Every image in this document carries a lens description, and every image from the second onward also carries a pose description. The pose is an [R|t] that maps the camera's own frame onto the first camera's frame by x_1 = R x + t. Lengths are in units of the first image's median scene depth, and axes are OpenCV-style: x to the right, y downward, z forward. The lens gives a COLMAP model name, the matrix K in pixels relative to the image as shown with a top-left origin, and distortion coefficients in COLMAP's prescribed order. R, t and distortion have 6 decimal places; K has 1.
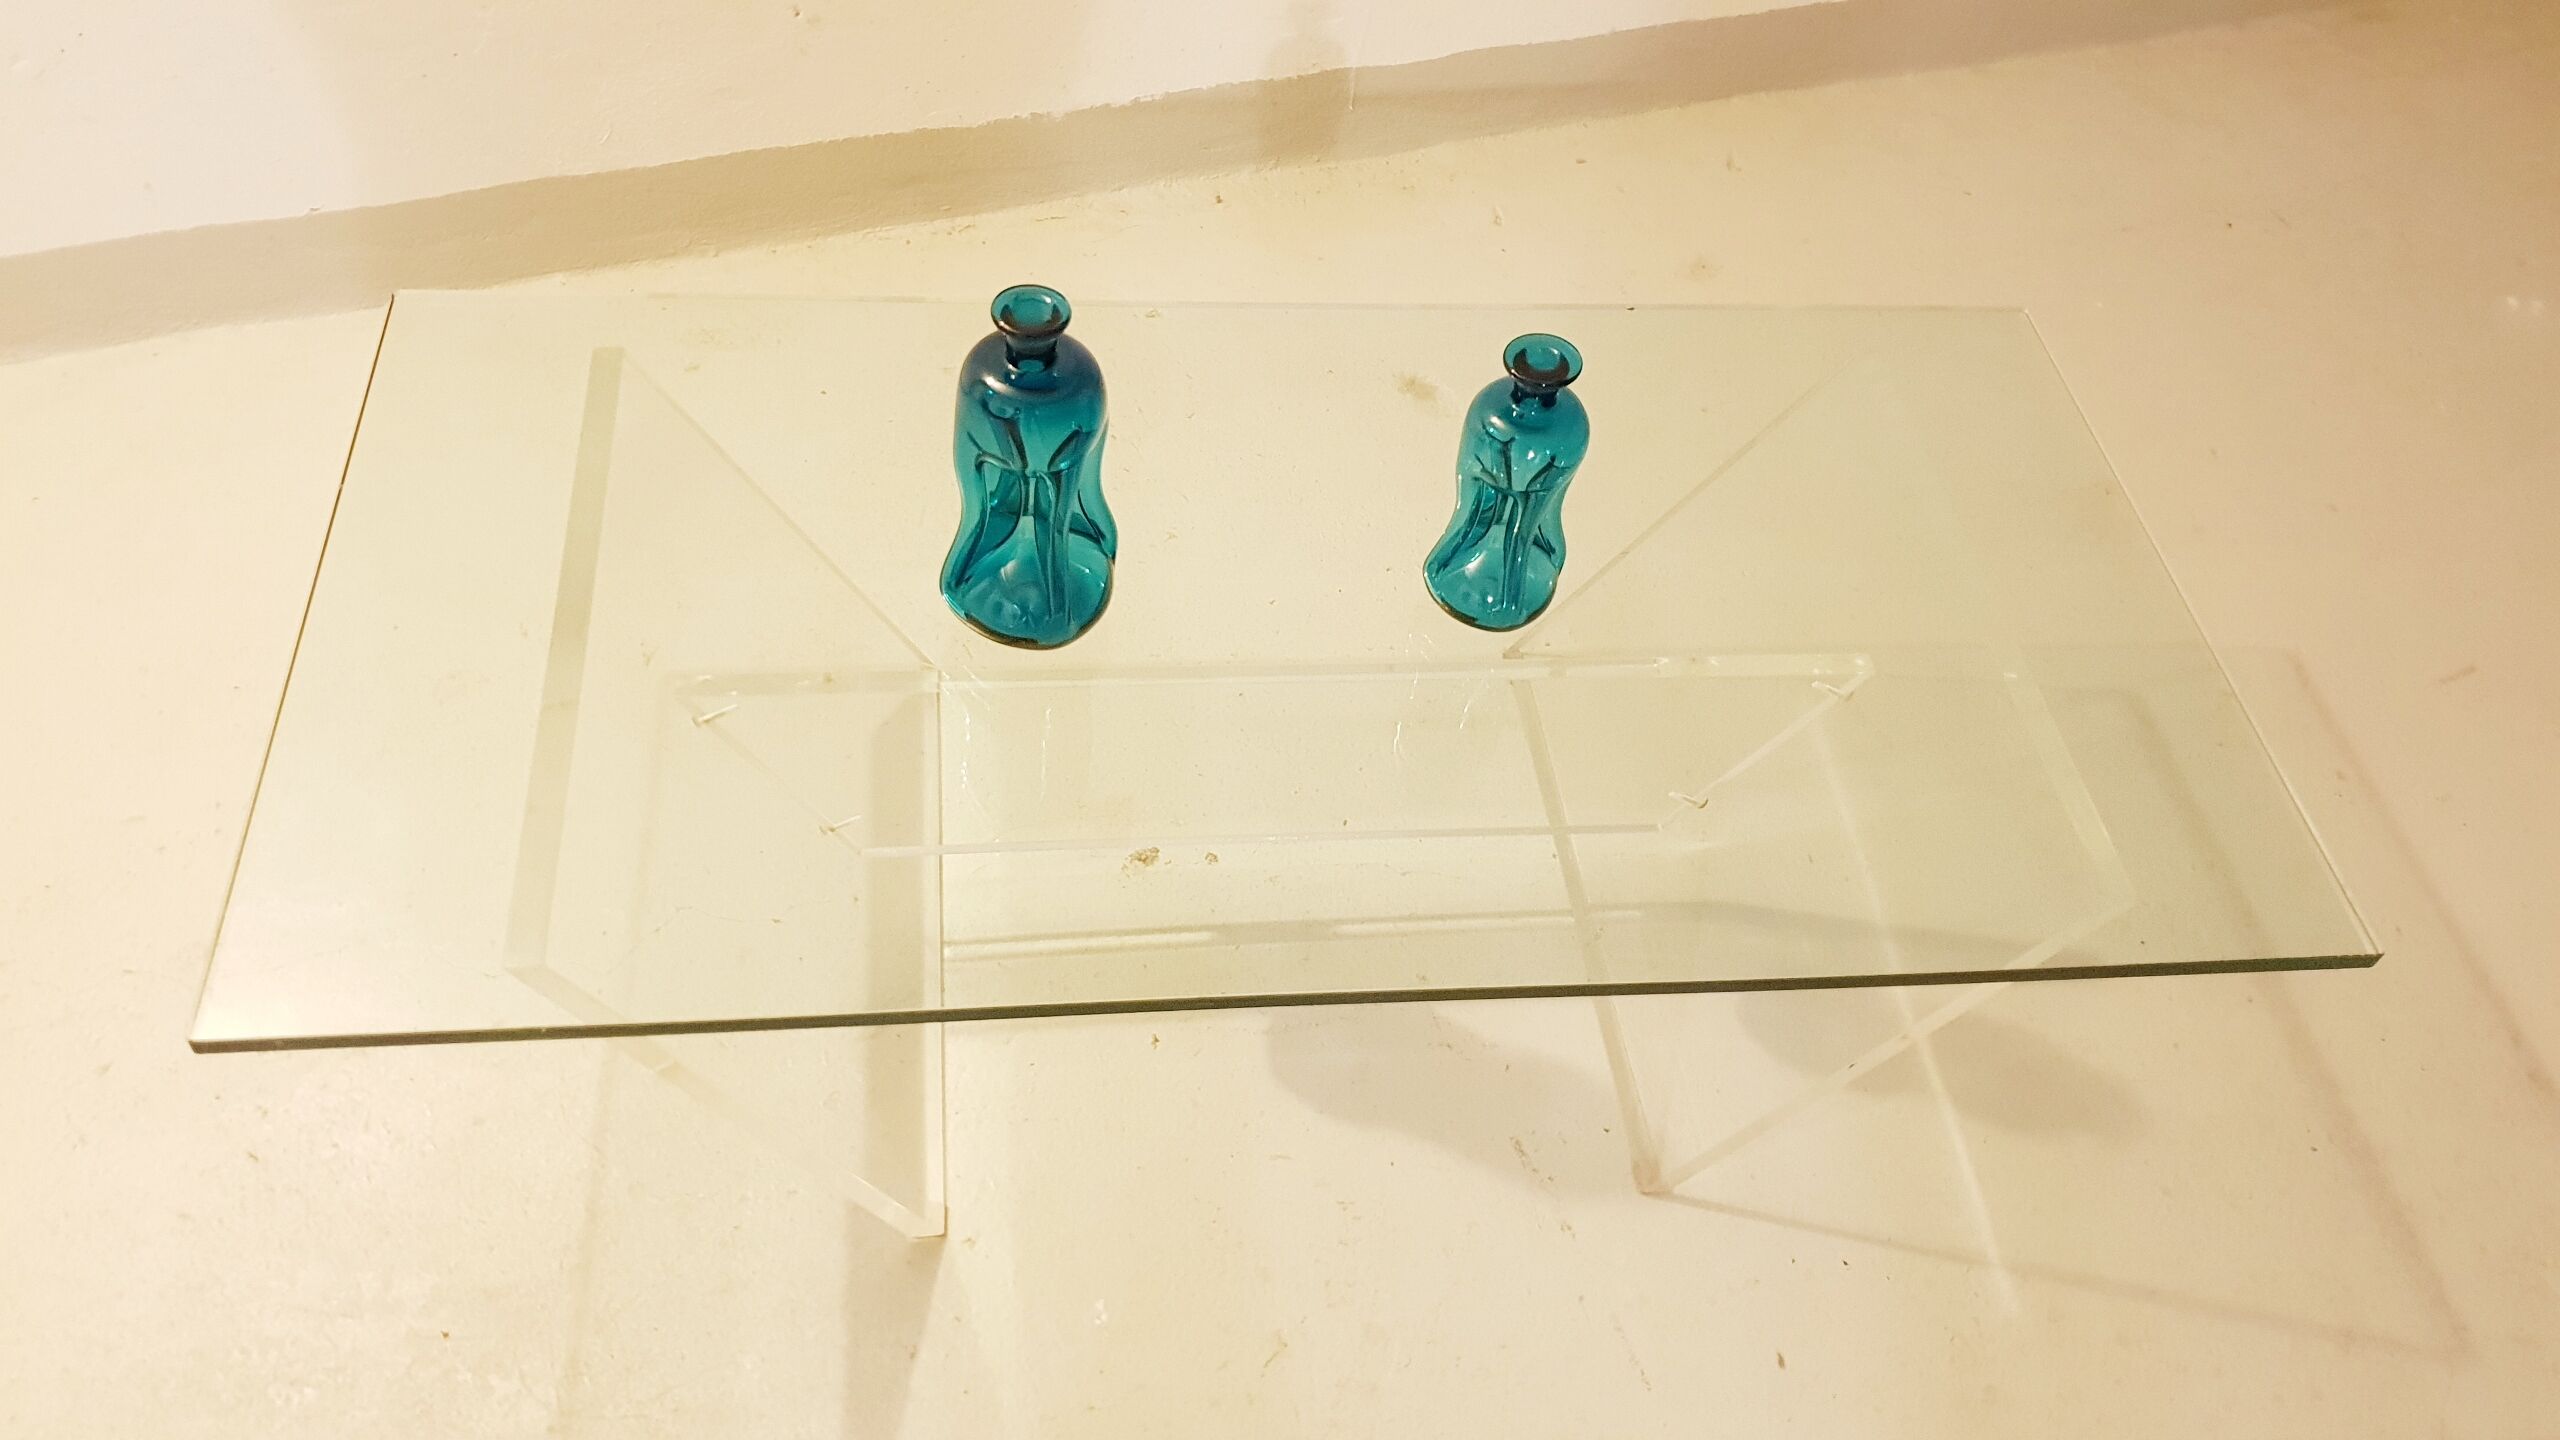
lens RADIAL K [[2011.2, 0, 1265.9], [0, 2011.2, 688.4], [0, 0, 1]] dist [0.025338, -0.024680]
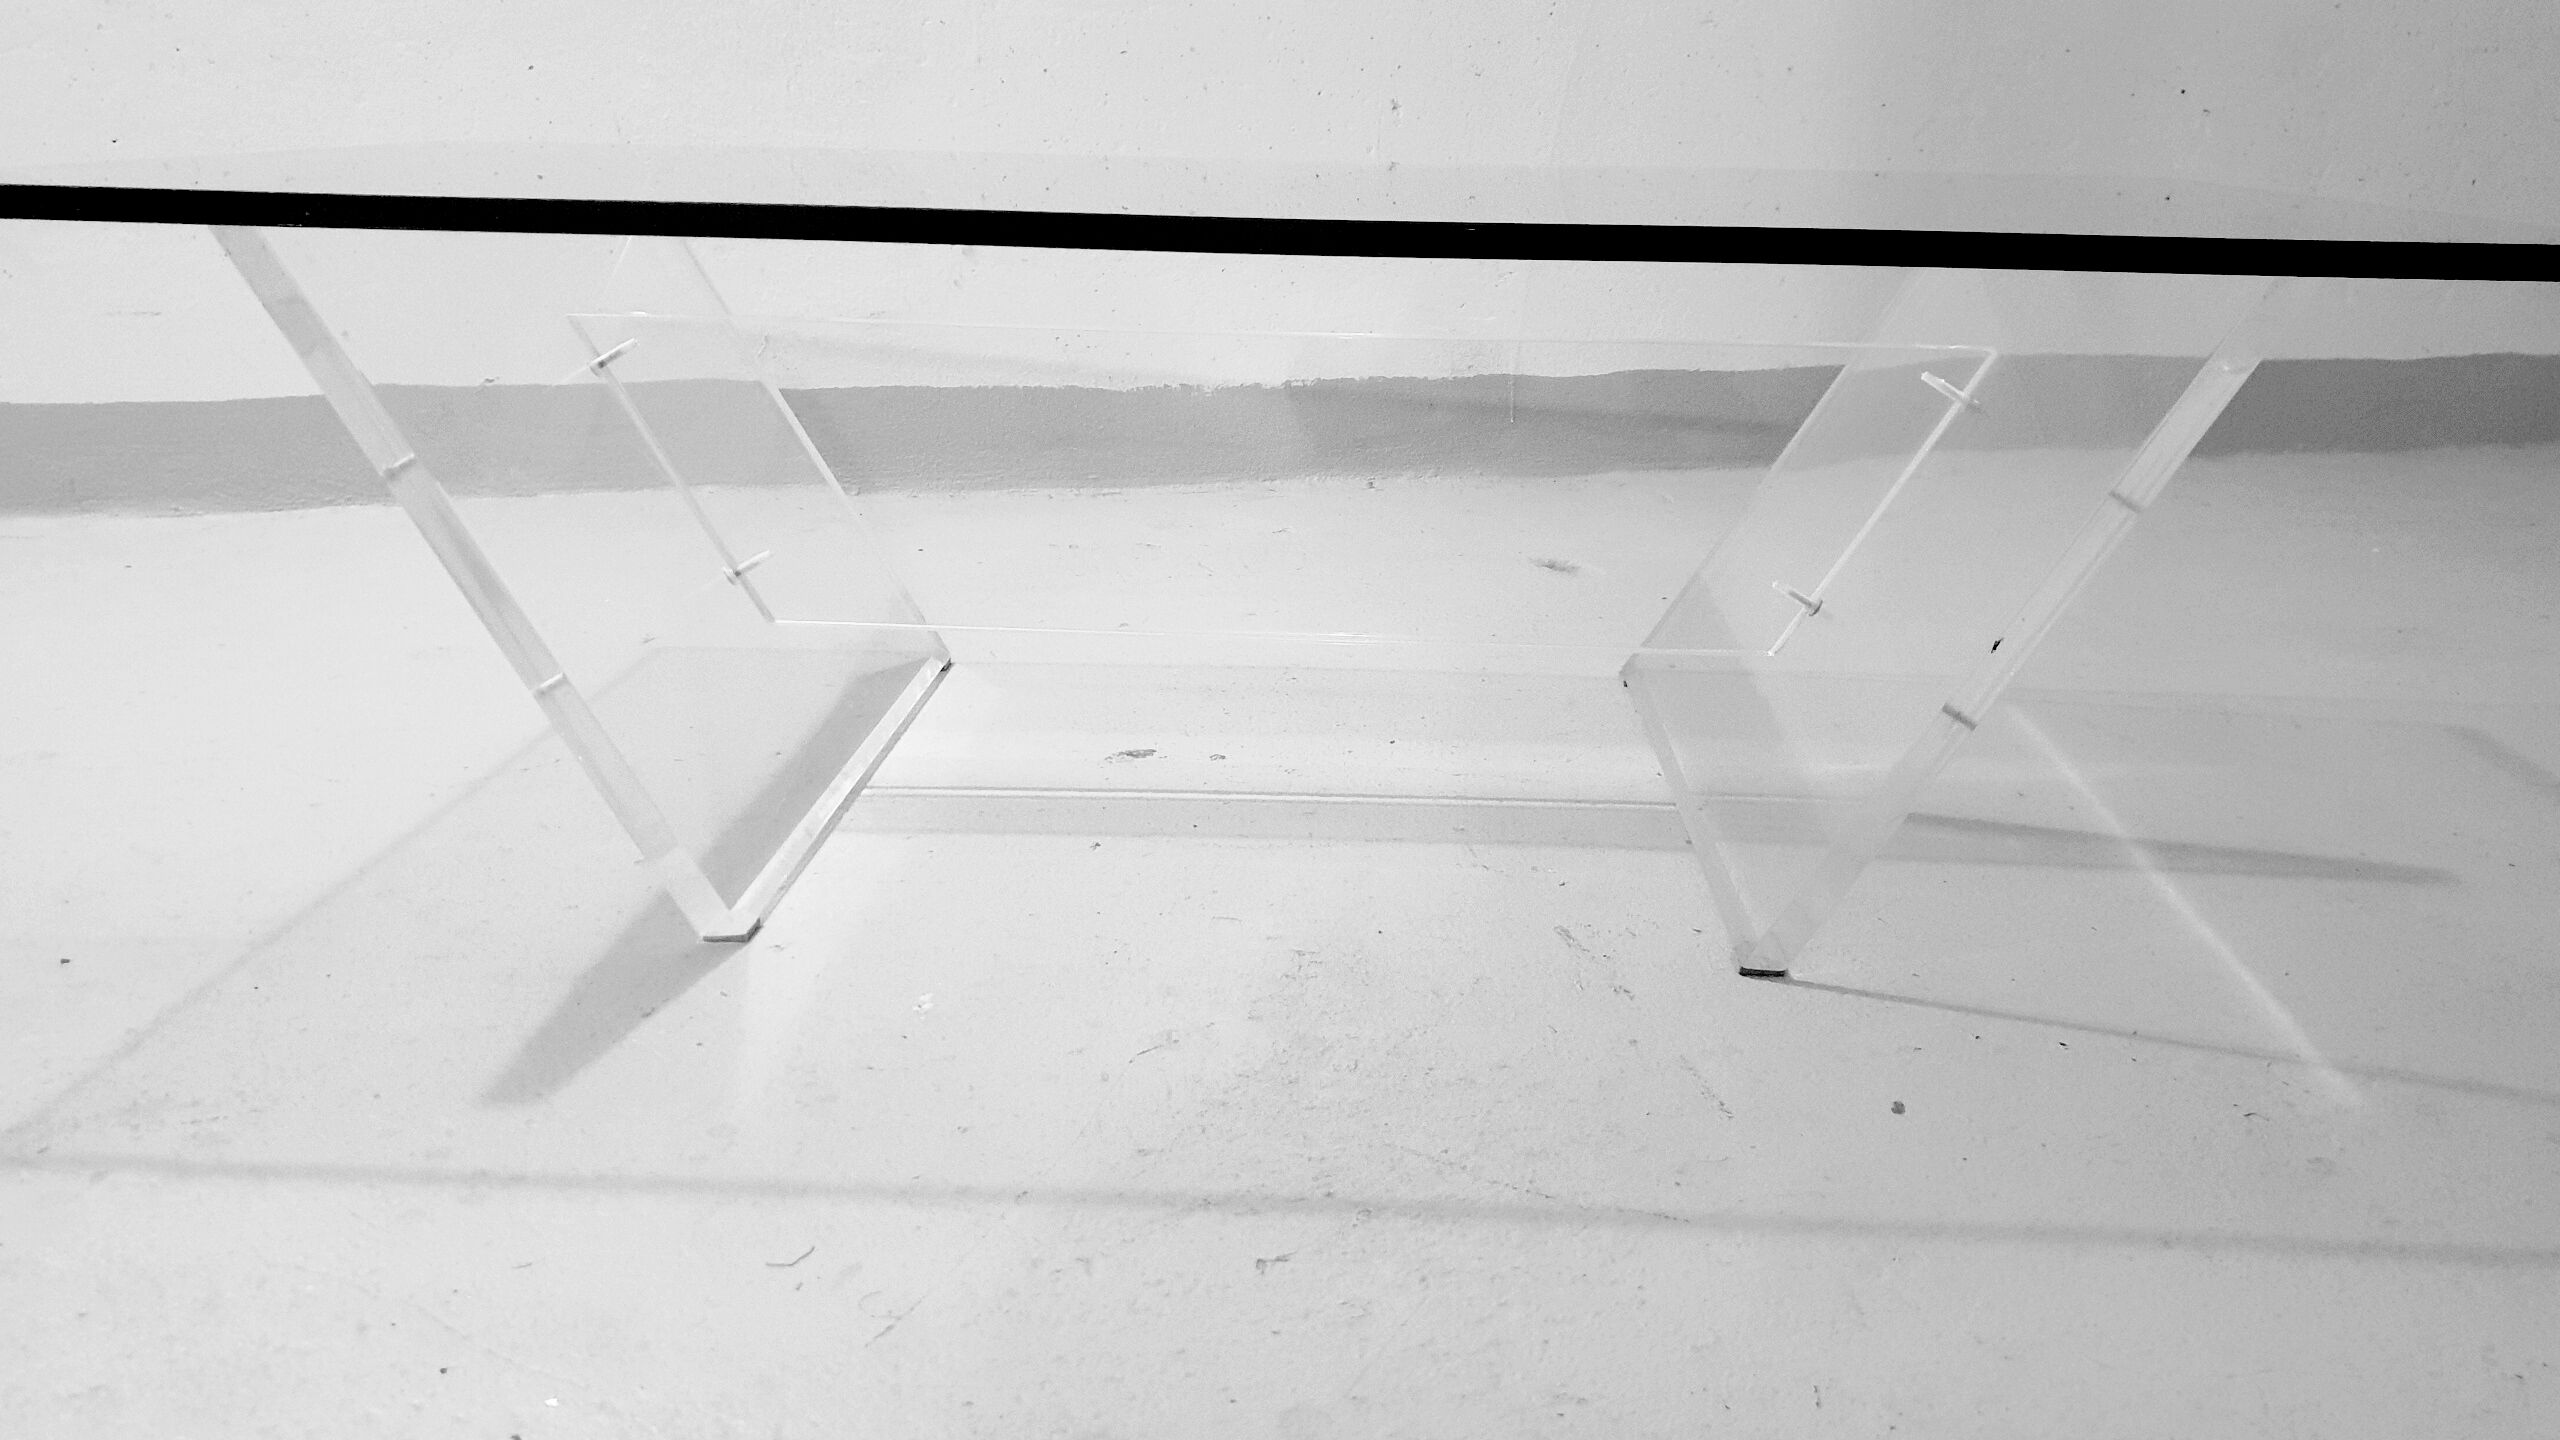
lens RADIAL K [[2011.2, 0, 1298.5], [0, 2011.2, 709.9], [0, 0, 1]] dist [0.025338, -0.024680]
pose [[0.984360, -0.031182, -0.173387, 0.159818], [-0.065870, 0.847675, -0.526411, 0.545224], [0.163390, 0.529599, 0.832363, 0.360273]]
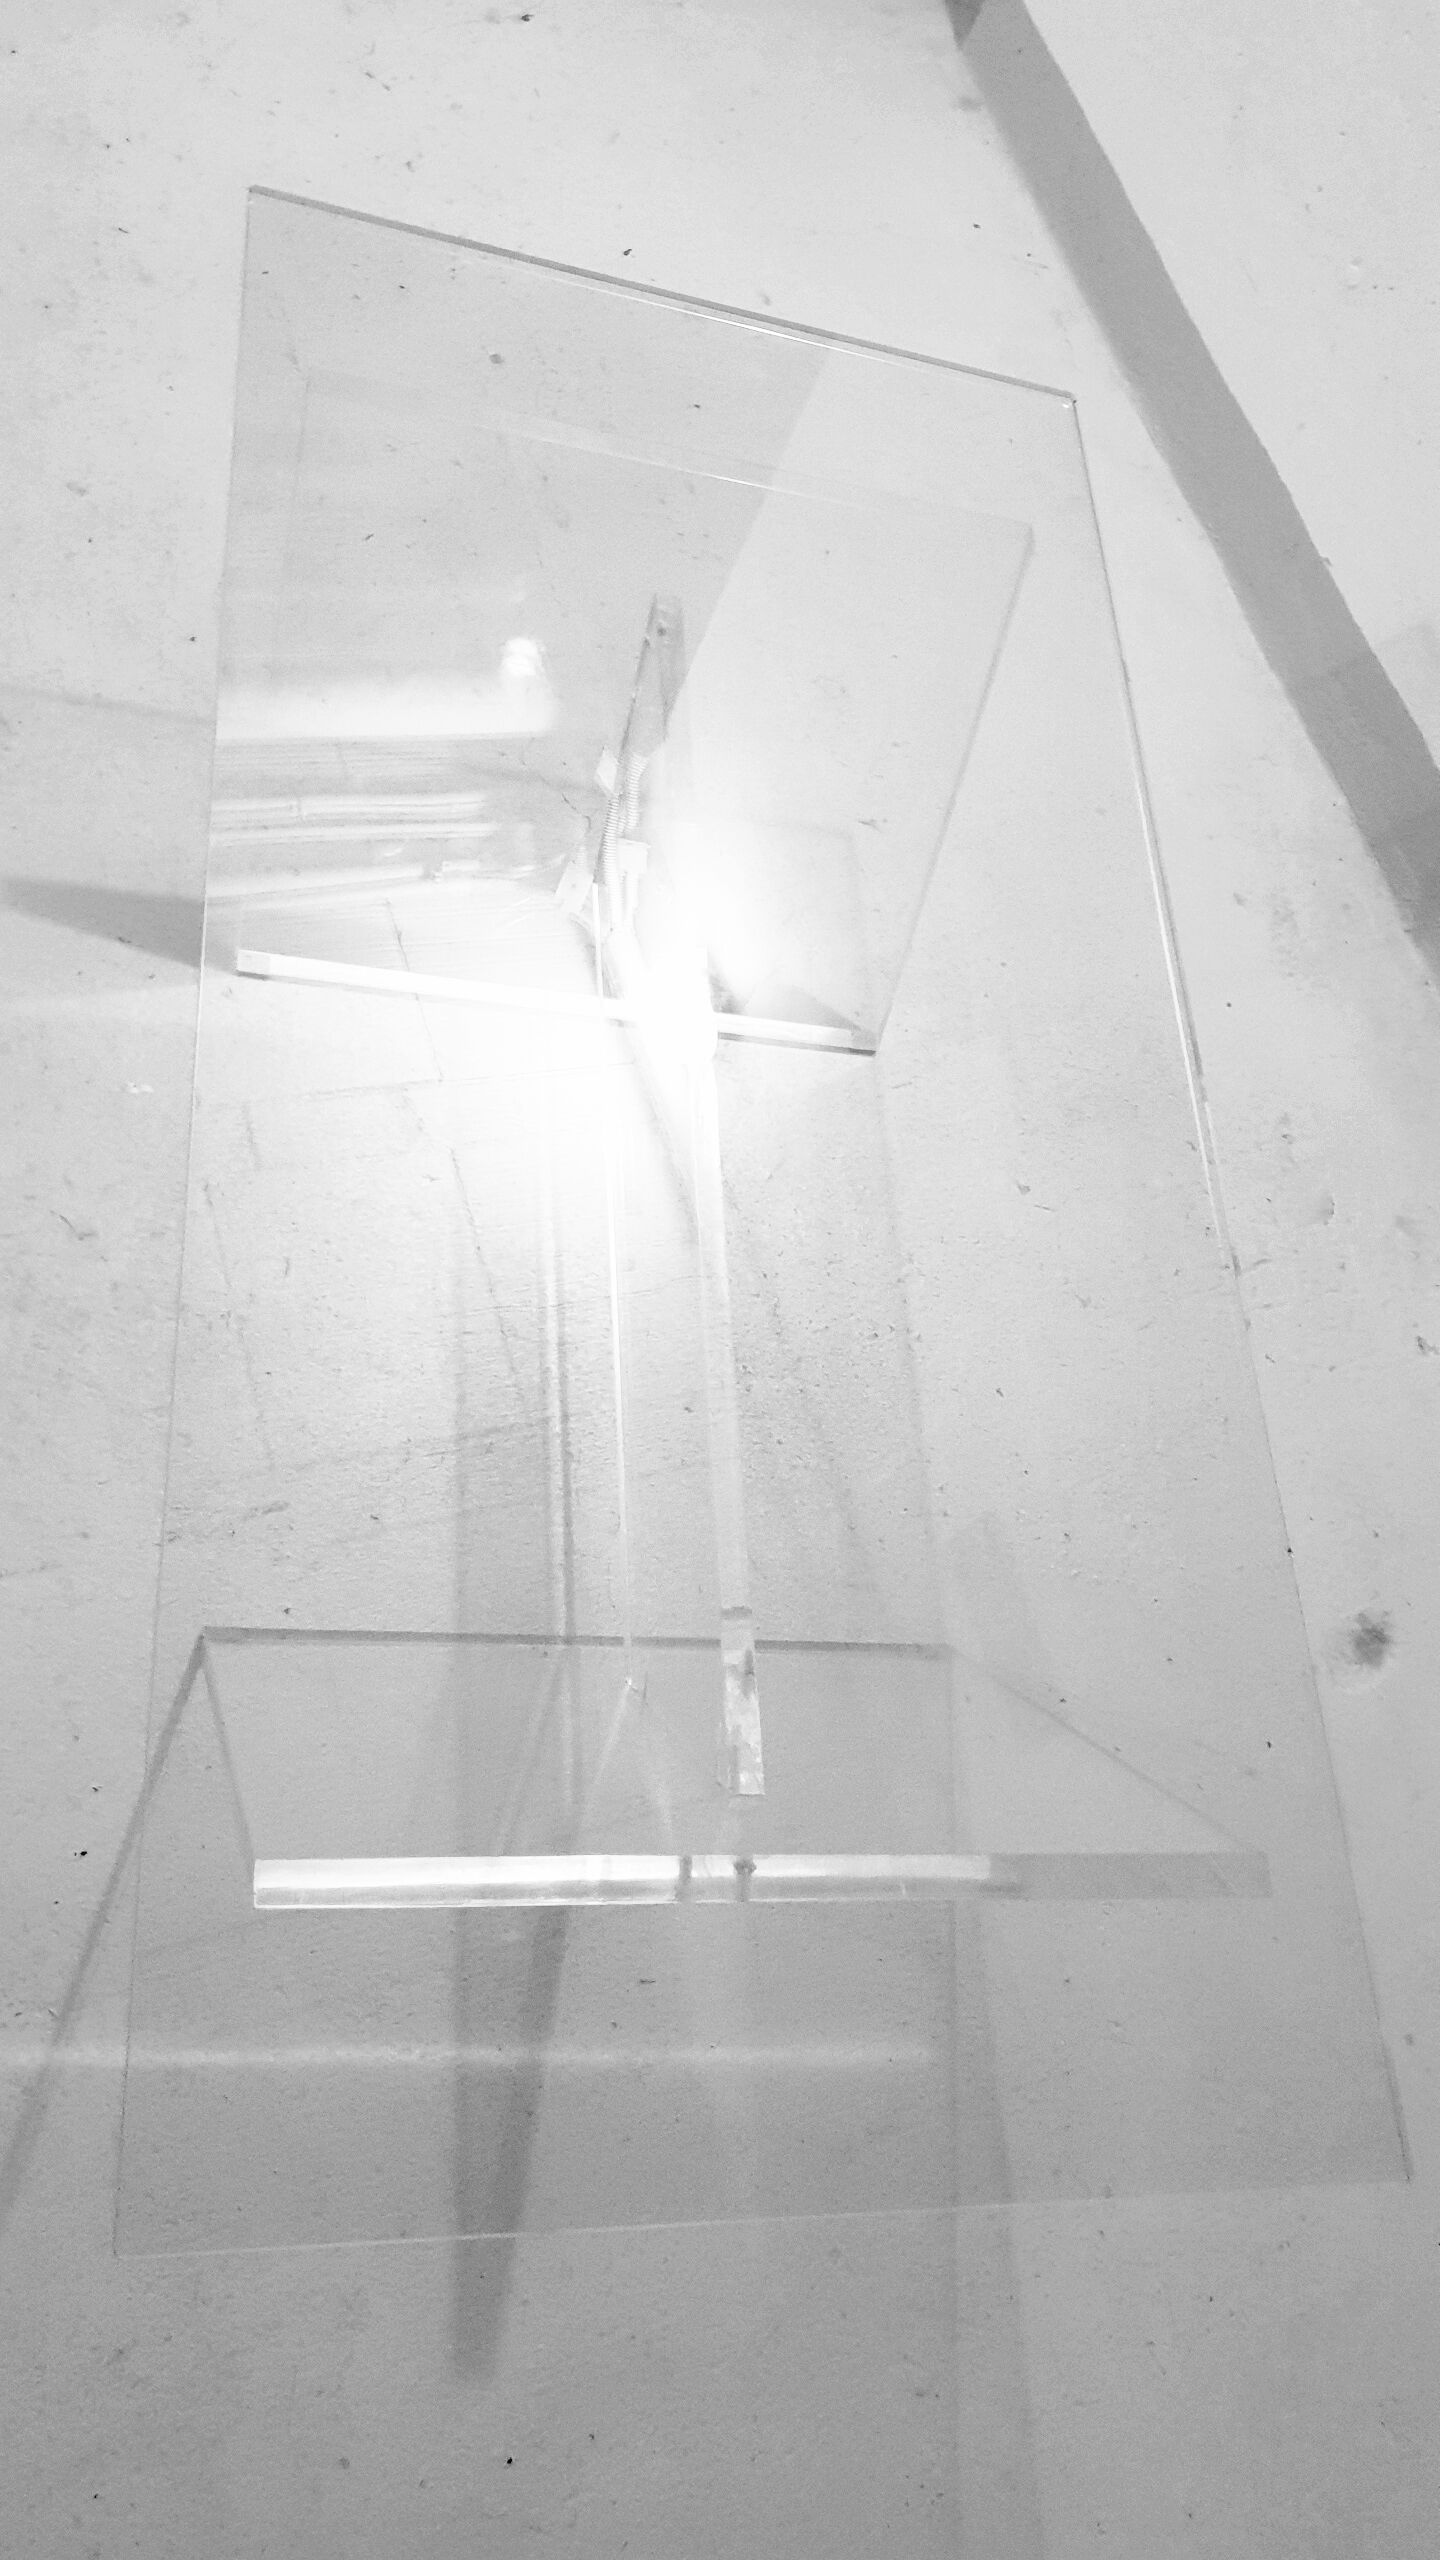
lens RADIAL K [[2011.2, 0, 723.5], [0, 2011.2, 1290.9], [0, 0, 1]] dist [0.025338, -0.024680]
pose [[-0.014504, 0.835992, -0.548549, 0.540347], [-0.922719, 0.200156, 0.329435, -0.276446], [0.385200, 0.510935, 0.768483, 0.340820]]
